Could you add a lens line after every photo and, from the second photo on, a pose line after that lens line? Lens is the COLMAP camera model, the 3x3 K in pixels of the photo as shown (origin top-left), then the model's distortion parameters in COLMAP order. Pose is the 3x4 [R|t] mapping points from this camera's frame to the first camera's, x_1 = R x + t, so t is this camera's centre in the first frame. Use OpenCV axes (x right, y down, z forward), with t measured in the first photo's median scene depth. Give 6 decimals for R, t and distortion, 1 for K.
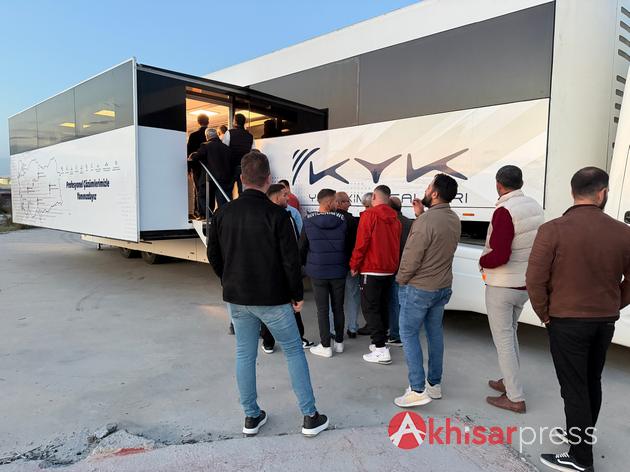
lens RADIAL K [[440.5, 0, 311.2], [0, 440.5, 236.5], [0, 0, 1]] dist [0.056300, -0.061863]
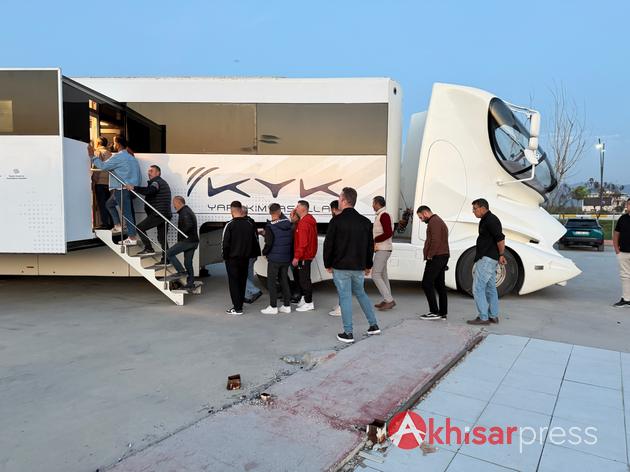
lens RADIAL K [[440.5, 0, 318.8], [0, 440.5, 235.6], [0, 0, 1]] dist [0.056300, -0.061863]
pose [[0.738618, -0.047430, 0.672454, -0.640878], [0.052184, 0.998551, 0.013111, -0.010512], [-0.672101, 0.025407, 0.740023, -0.117090]]
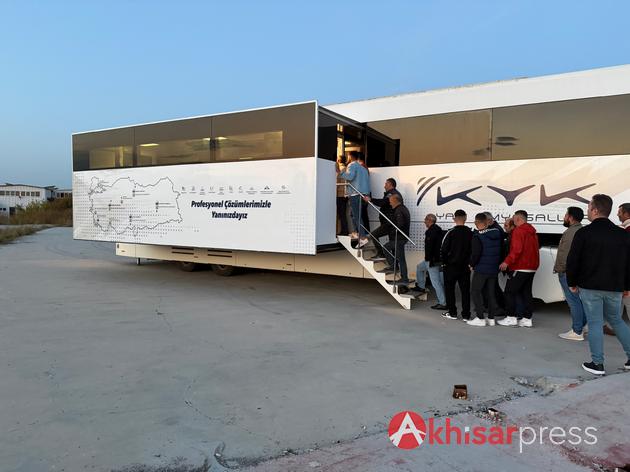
lens RADIAL K [[440.5, 0, 311.3], [0, 440.5, 237.0], [0, 0, 1]] dist [0.056300, -0.061863]
pose [[0.975496, -0.014910, 0.219510, -0.659851], [0.019145, 0.999669, -0.017177, -0.015219], [-0.219182, 0.020959, 0.975459, -0.143682]]
